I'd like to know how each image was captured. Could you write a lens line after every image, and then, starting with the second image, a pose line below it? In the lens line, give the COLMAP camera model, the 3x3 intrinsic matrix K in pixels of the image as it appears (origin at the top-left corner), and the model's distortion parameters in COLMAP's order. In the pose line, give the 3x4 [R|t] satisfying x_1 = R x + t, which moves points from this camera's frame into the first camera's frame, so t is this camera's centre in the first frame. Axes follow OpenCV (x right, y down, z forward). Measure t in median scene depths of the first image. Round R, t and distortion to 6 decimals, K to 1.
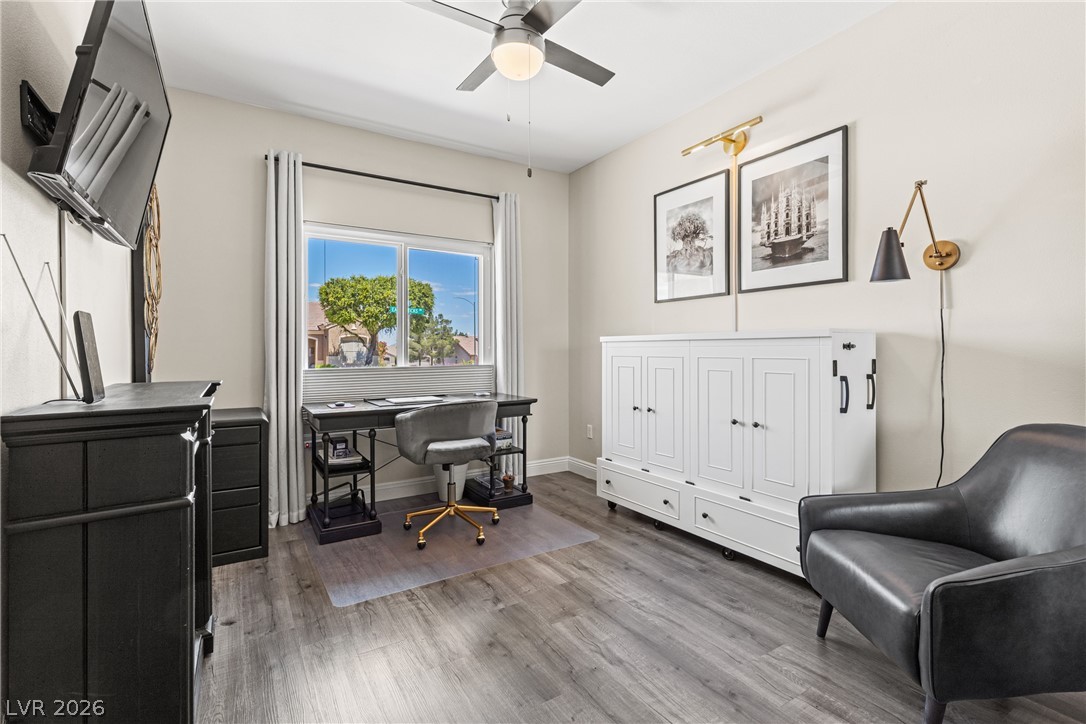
lens RADIAL K [[506.3, 0, 555.8], [0, 506.3, 349.7], [0, 0, 1]] dist [0.000983, -0.000051]
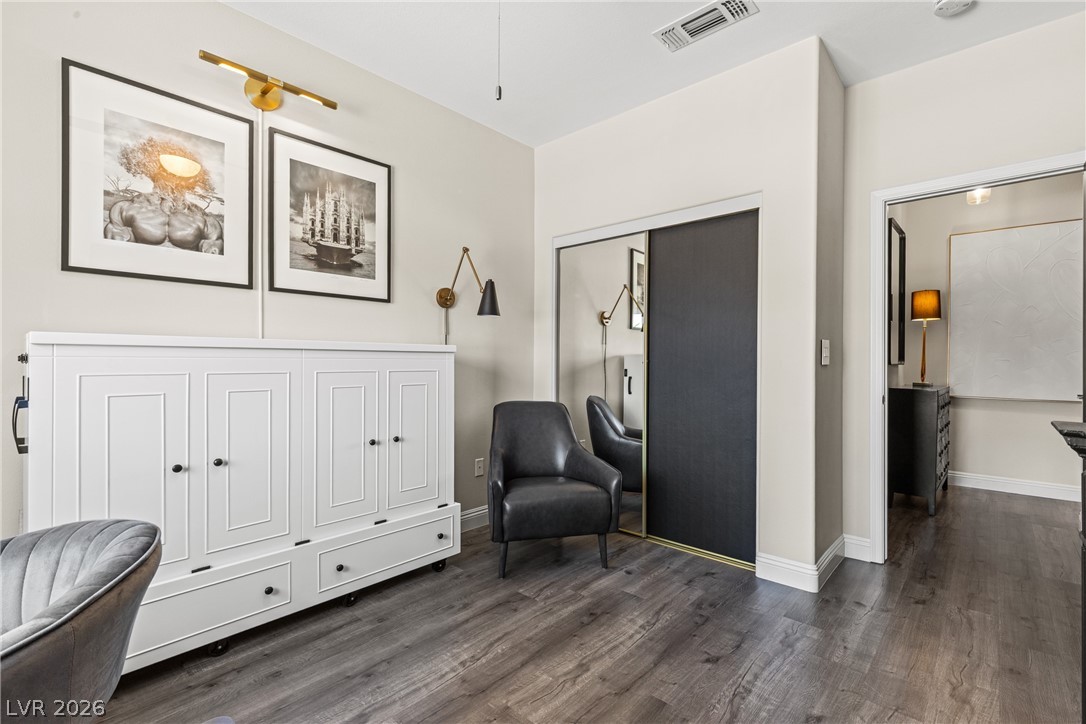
lens RADIAL K [[488.5, 0, 544.6], [0, 488.5, 362.9], [0, 0, 1]] dist [0.004615, -0.000031]
pose [[-0.255565, 0.000936, 0.966791, -0.545635], [-0.000650, 0.999999, -0.001139, 0.001663], [-0.966792, -0.000919, -0.255564, 0.887705]]
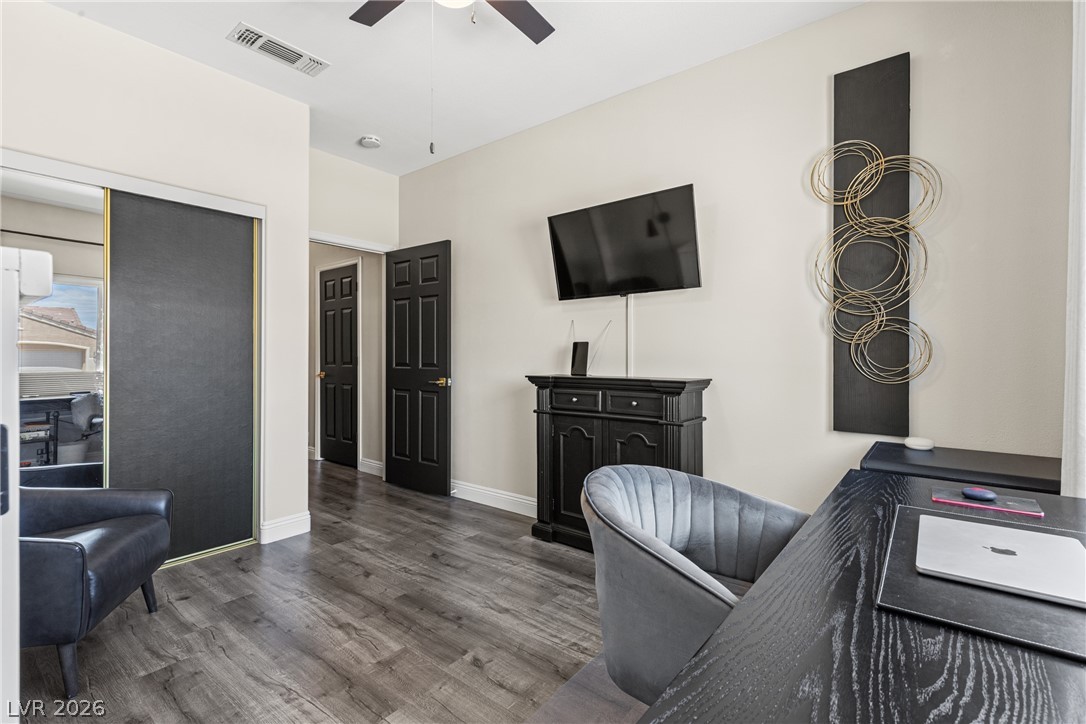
lens RADIAL K [[488.5, 0, 544.6], [0, 488.5, 362.9], [0, 0, 1]] dist [0.004615, -0.000031]
pose [[-0.951285, 0.009085, -0.308180, 0.014837], [0.004411, 0.999865, 0.015858, -0.001211], [0.308282, 0.013726, -0.951196, 1.470326]]
